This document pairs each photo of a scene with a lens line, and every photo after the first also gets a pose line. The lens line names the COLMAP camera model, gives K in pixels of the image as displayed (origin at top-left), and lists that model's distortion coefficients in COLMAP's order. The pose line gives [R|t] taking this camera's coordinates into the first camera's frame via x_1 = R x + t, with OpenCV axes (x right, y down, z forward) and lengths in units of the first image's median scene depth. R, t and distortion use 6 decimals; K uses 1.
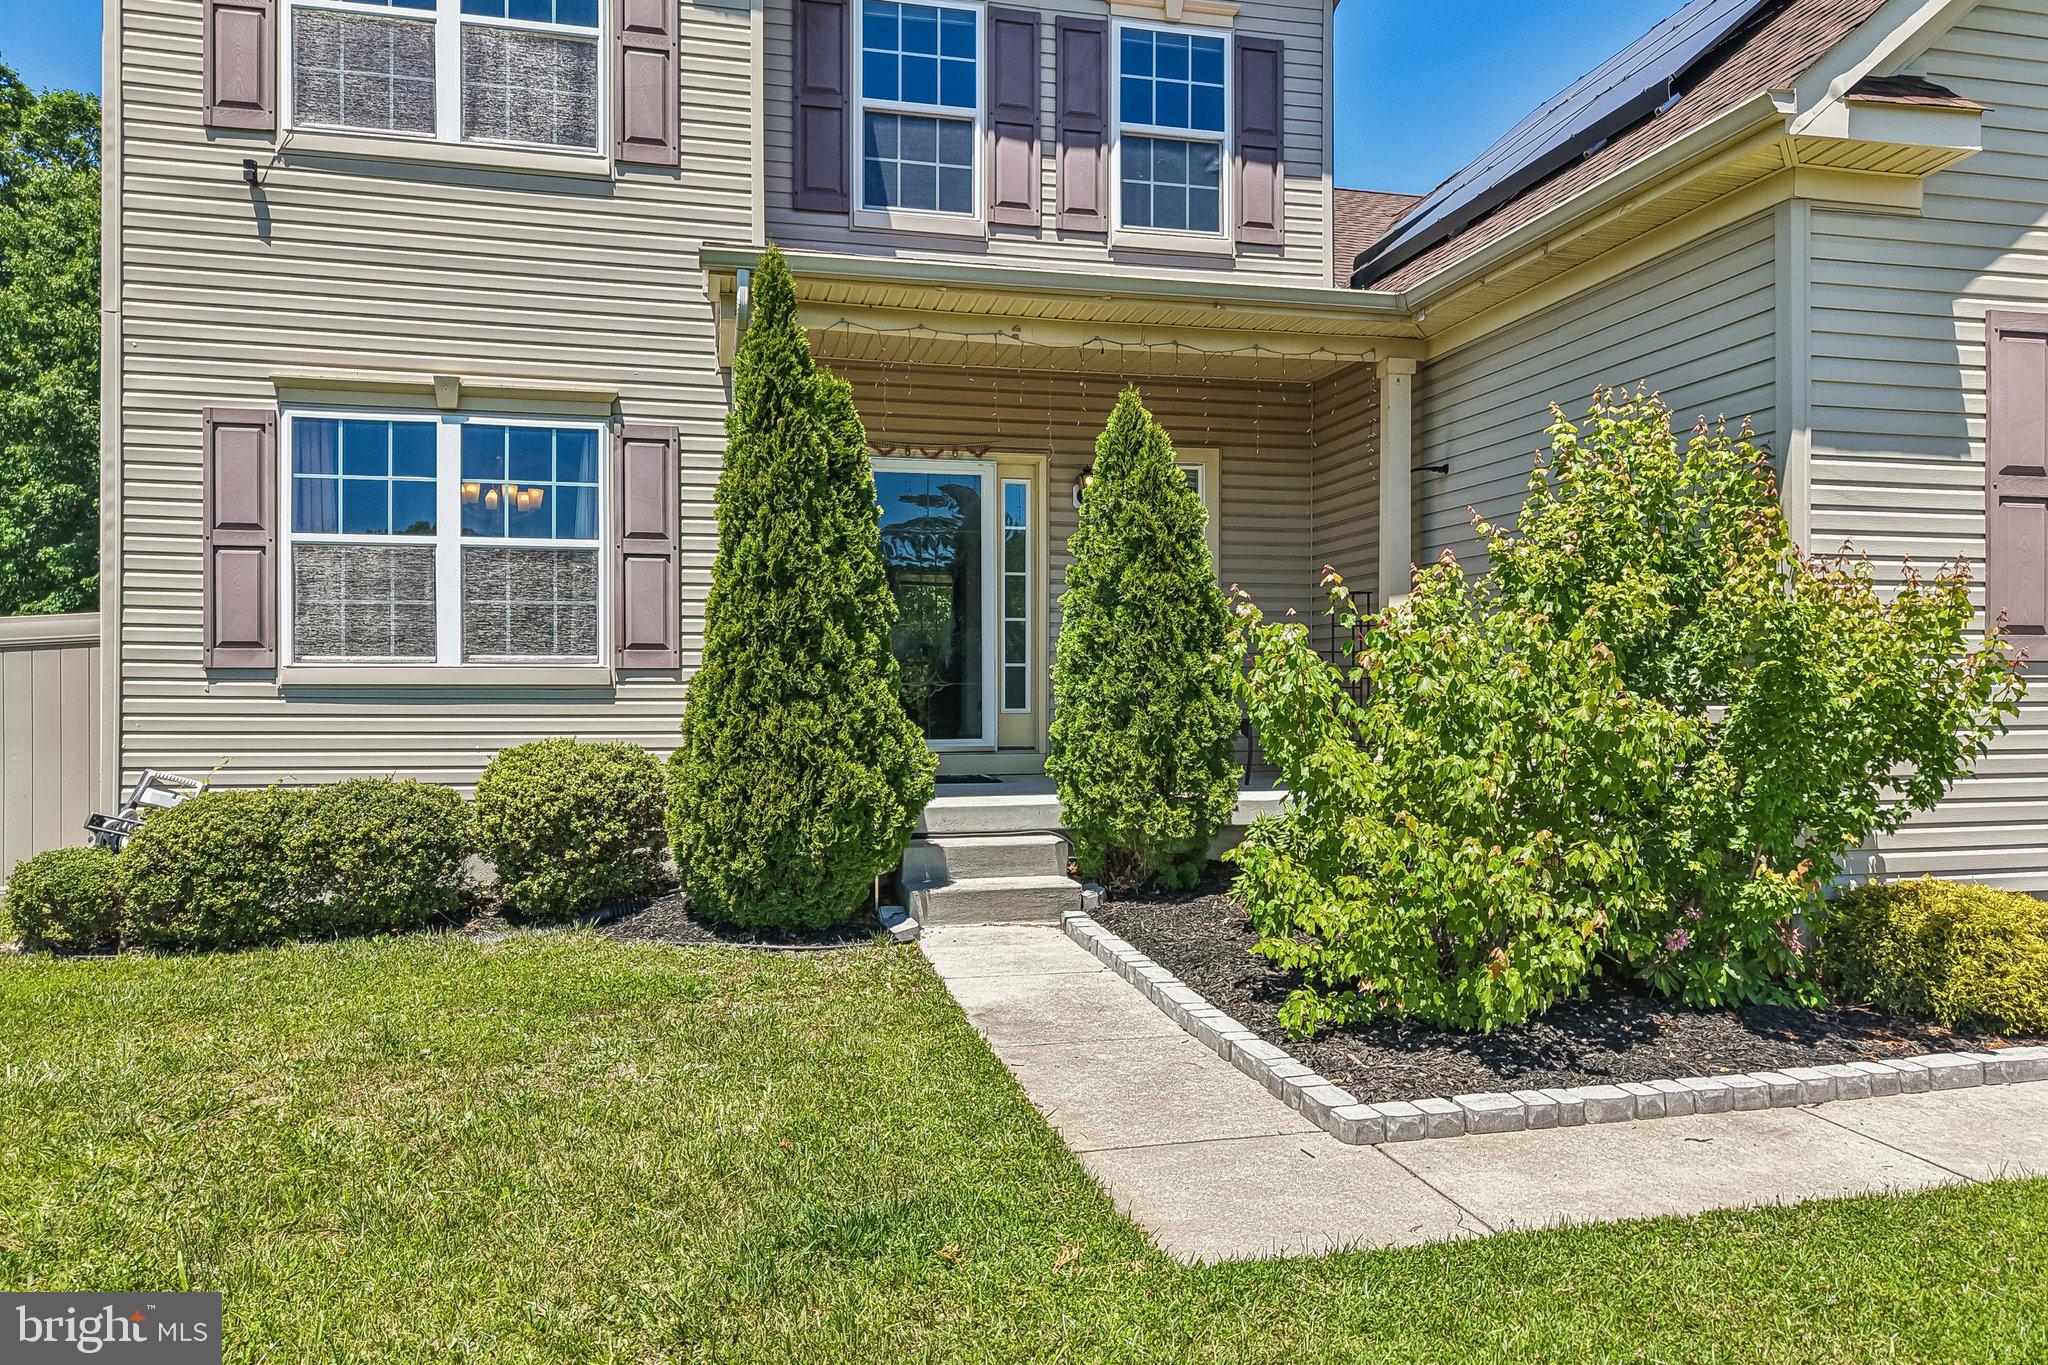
lens RADIAL K [[1369.2, 0, 1030.4], [0, 1369.2, 701.2], [0, 0, 1]] dist [0.040352, -0.048452]
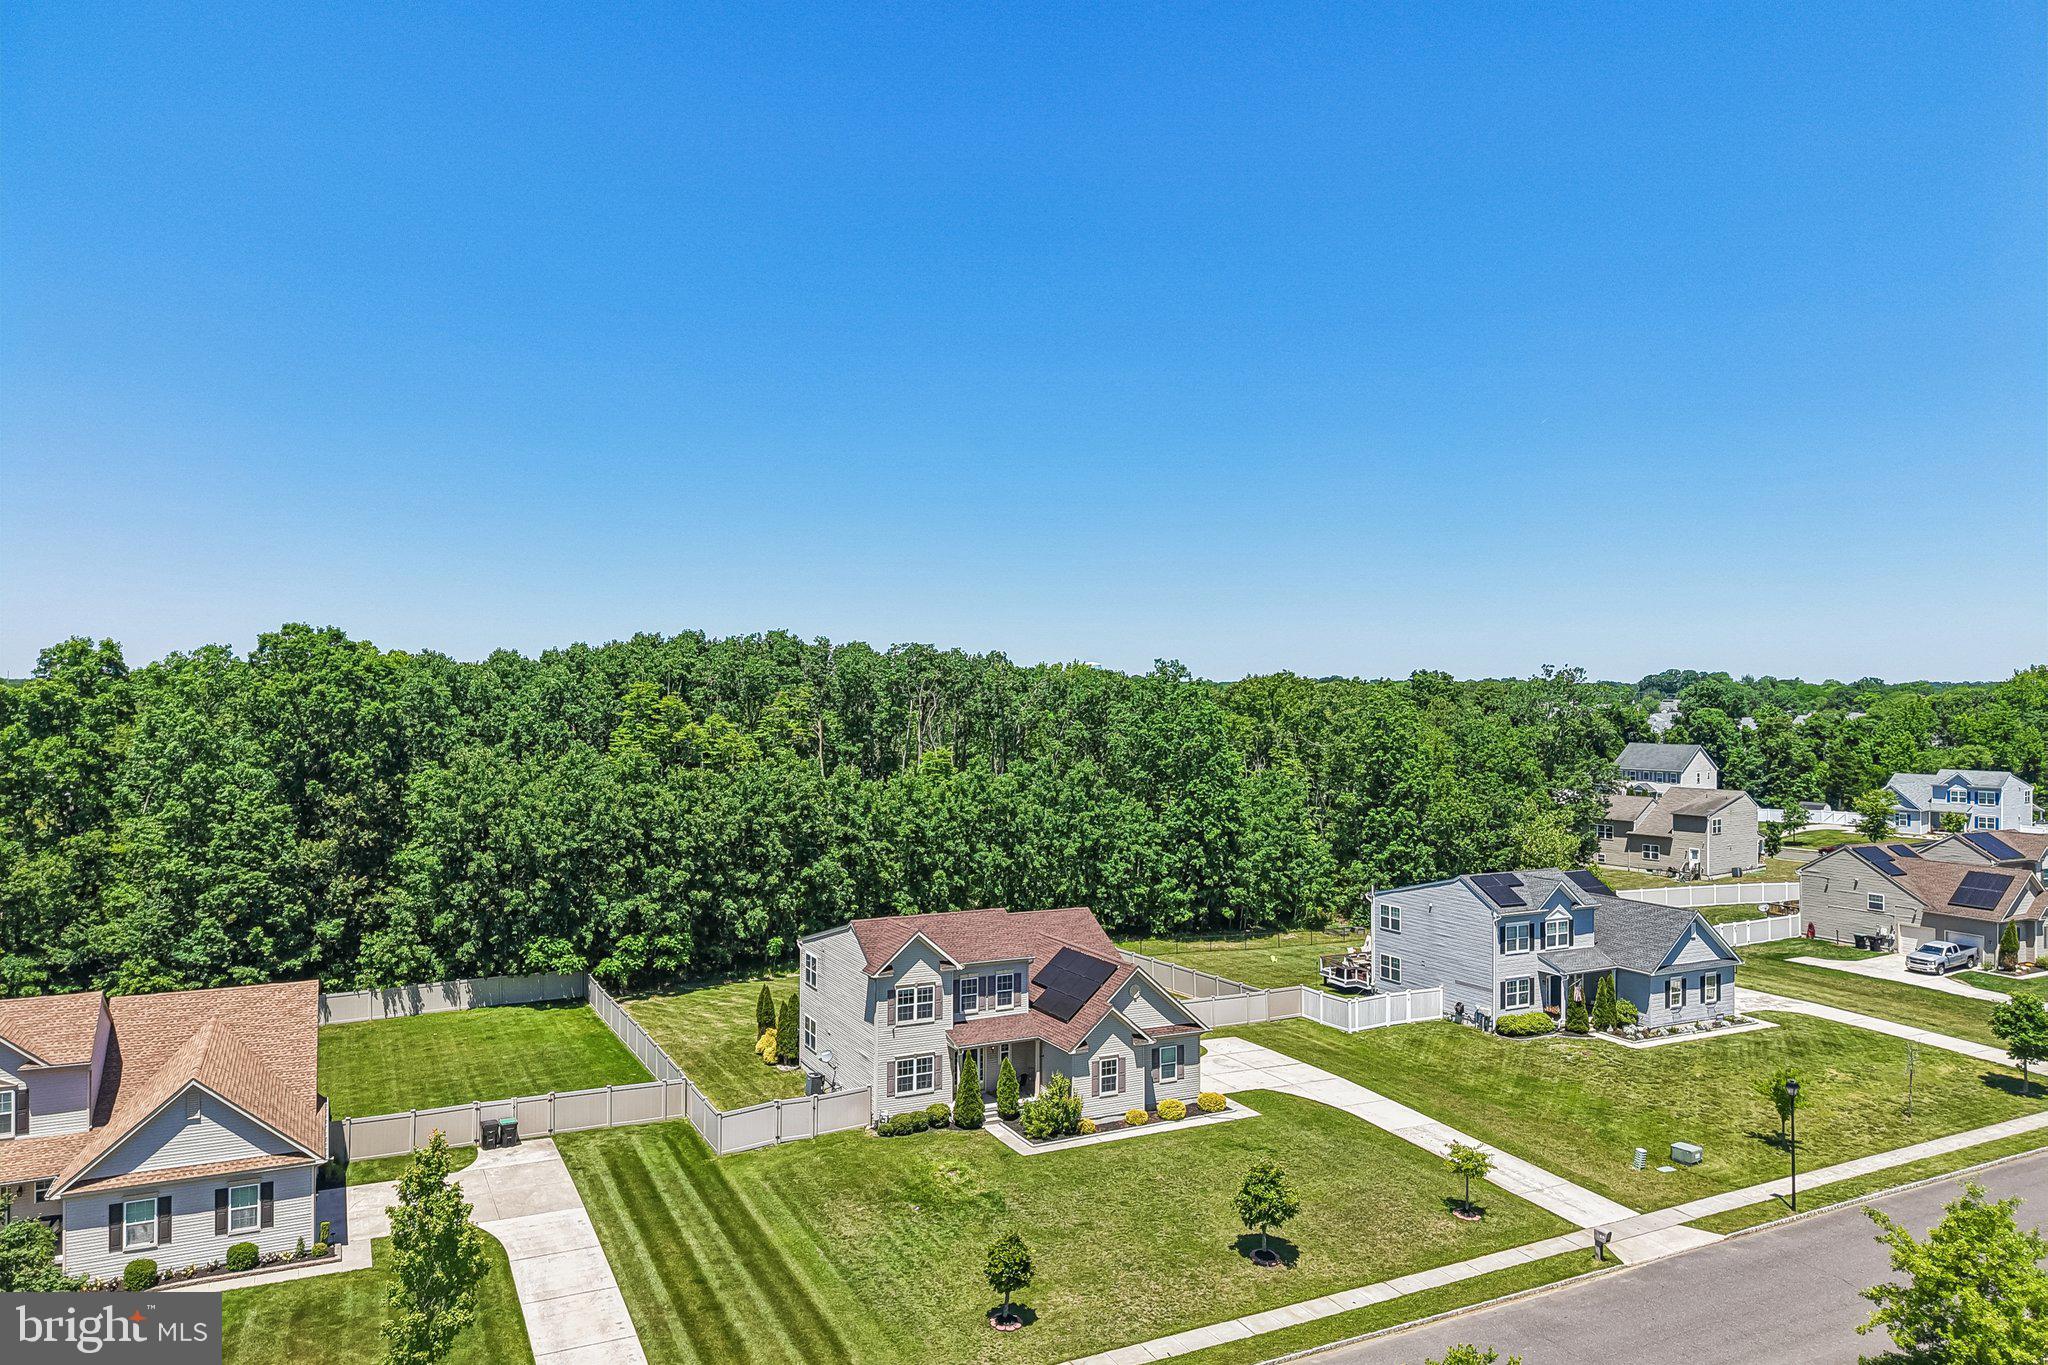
lens RADIAL K [[1369.2, 0, 1027.5], [0, 1369.2, 662.4], [0, 0, 1]] dist [0.040352, -0.048452]
pose [[0.971021, 0.008441, 0.238846, -1.899395], [-0.001079, 0.999521, -0.030934, -2.476137], [-0.238992, 0.029780, 0.970565, -7.534643]]
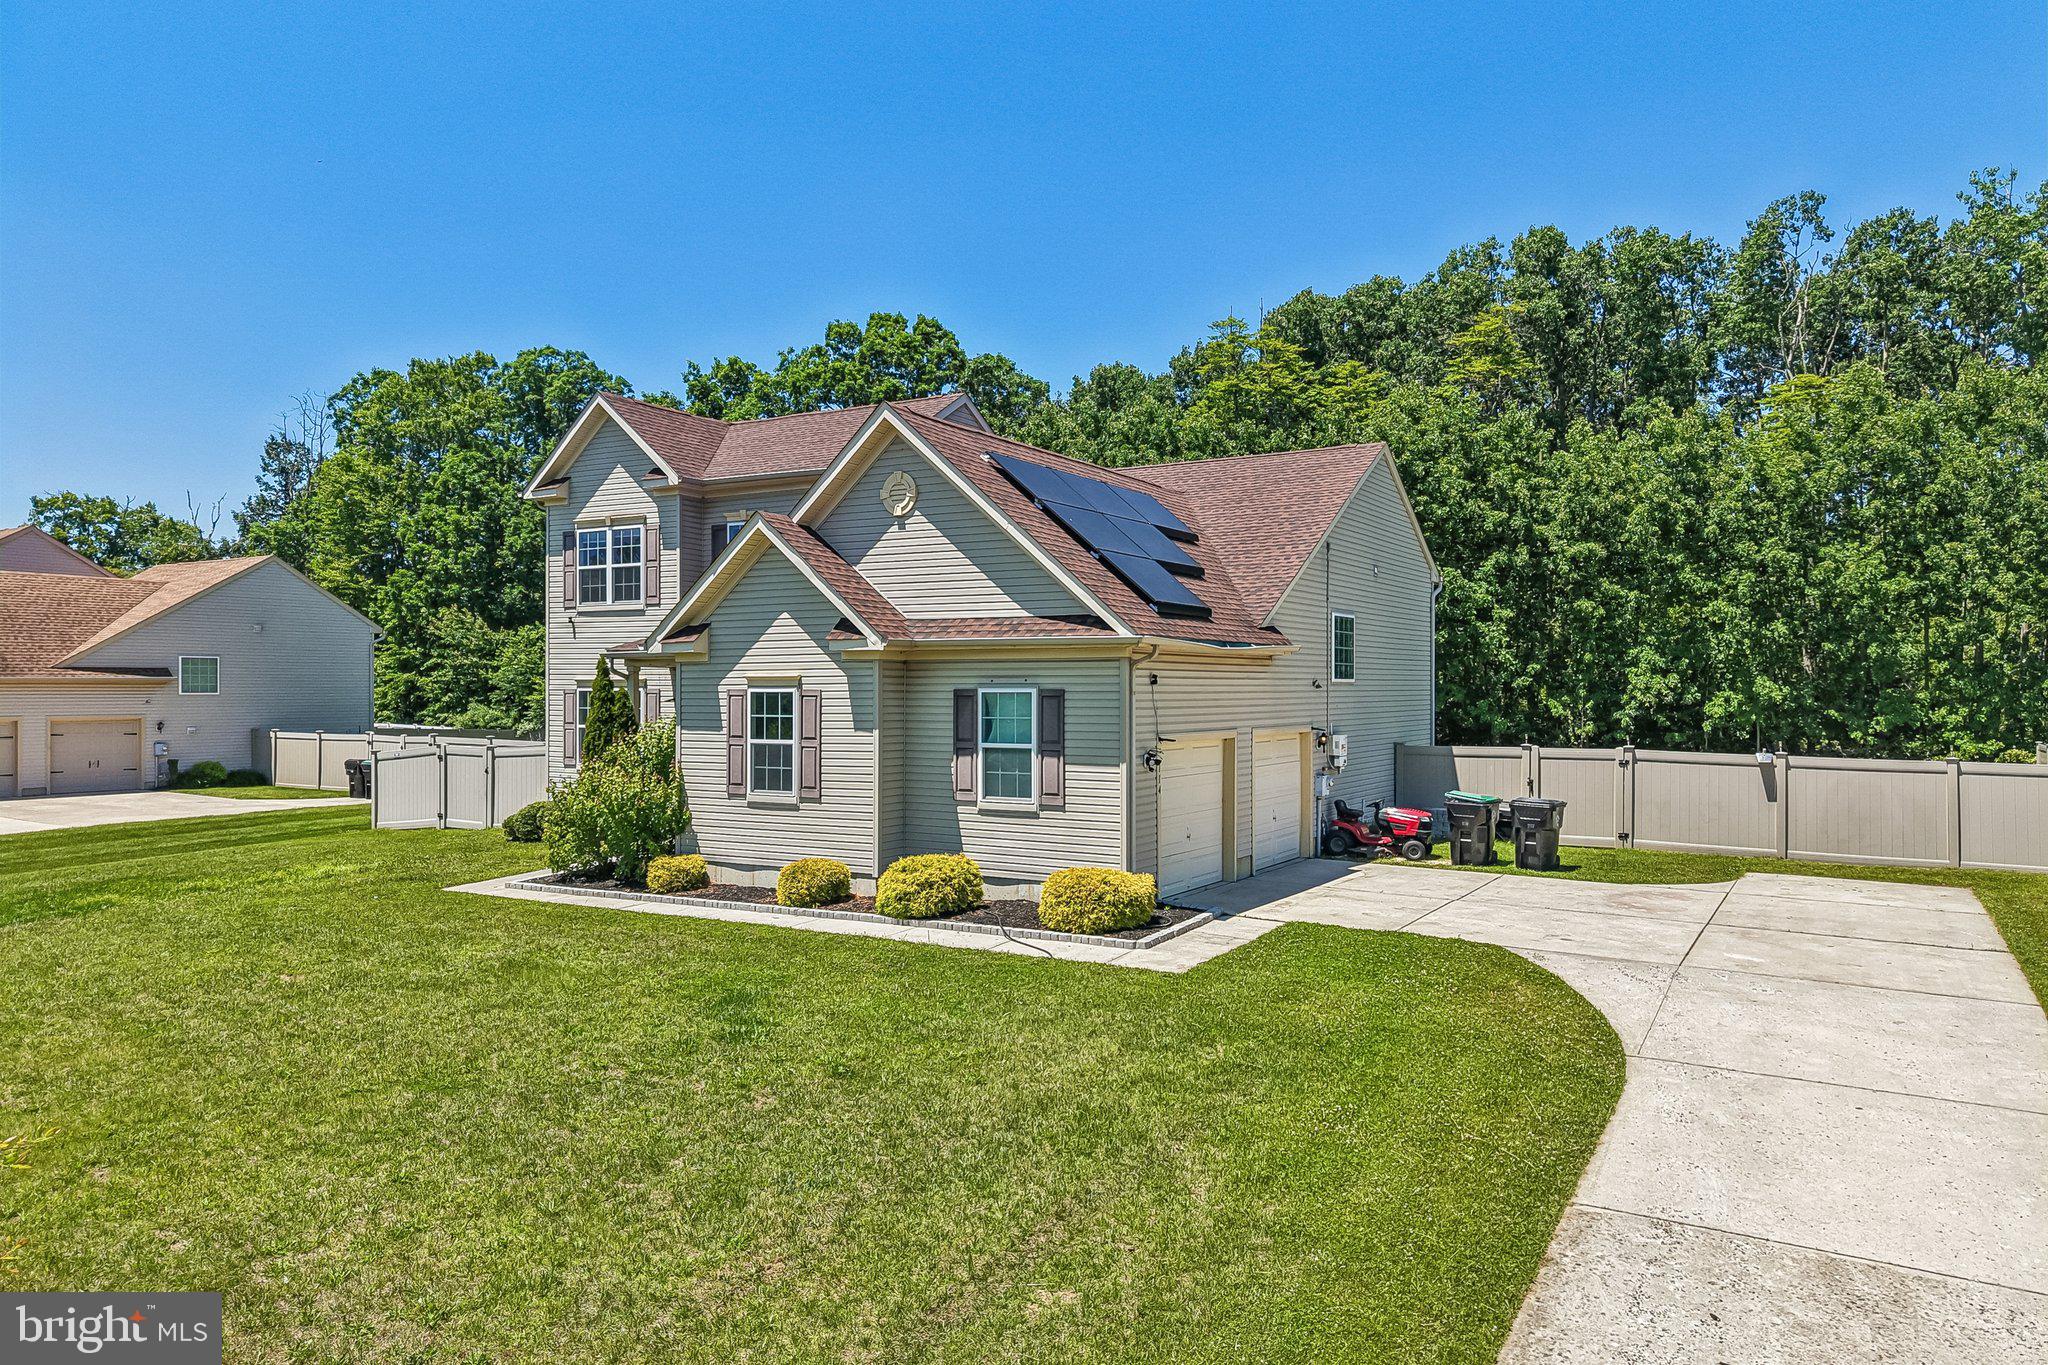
lens RADIAL K [[1369.2, 0, 1023.7], [0, 1369.2, 686.7], [0, 0, 1]] dist [0.040352, -0.048452]
pose [[0.714788, 0.000482, -0.699341, 2.965803], [-0.009060, 0.999922, -0.008572, -0.222270], [0.699282, 0.012463, 0.714737, -0.743919]]
